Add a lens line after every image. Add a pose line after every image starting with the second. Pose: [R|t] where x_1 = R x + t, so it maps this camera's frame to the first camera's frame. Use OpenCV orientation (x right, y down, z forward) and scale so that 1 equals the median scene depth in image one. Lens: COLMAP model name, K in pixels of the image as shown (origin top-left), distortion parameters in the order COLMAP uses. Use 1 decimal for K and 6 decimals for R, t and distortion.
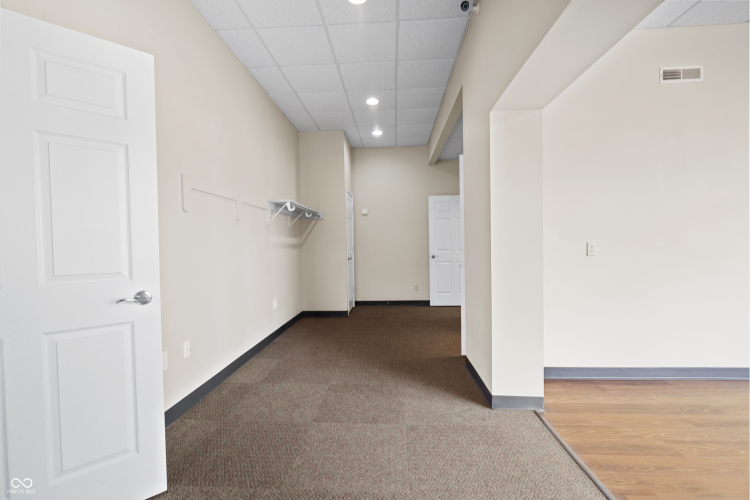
lens RADIAL K [[340.1, 0, 371.4], [0, 340.1, 254.7], [0, 0, 1]] dist [0.000251, 0.000538]
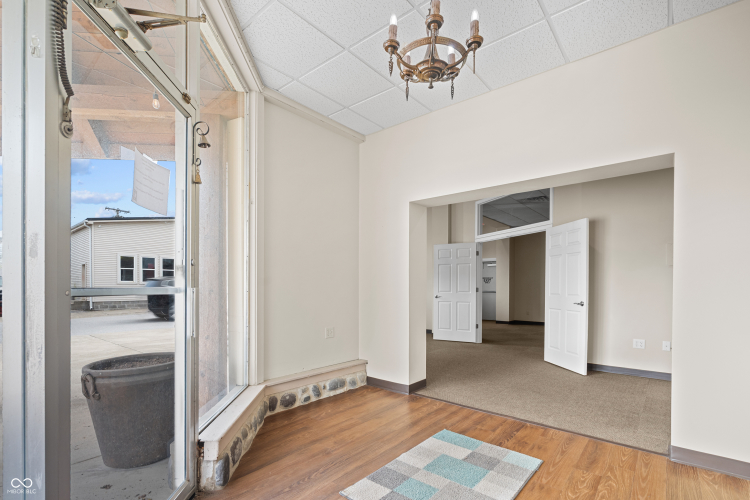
lens RADIAL K [[348.7, 0, 373.9], [0, 348.7, 286.7], [0, 0, 1]] dist [-0.000388, 0.000070]
pose [[-0.598494, 0.016470, -0.800958, 2.144381], [-0.015311, 0.999371, 0.031991, -0.061428], [0.800981, 0.031410, -0.597865, 1.071167]]
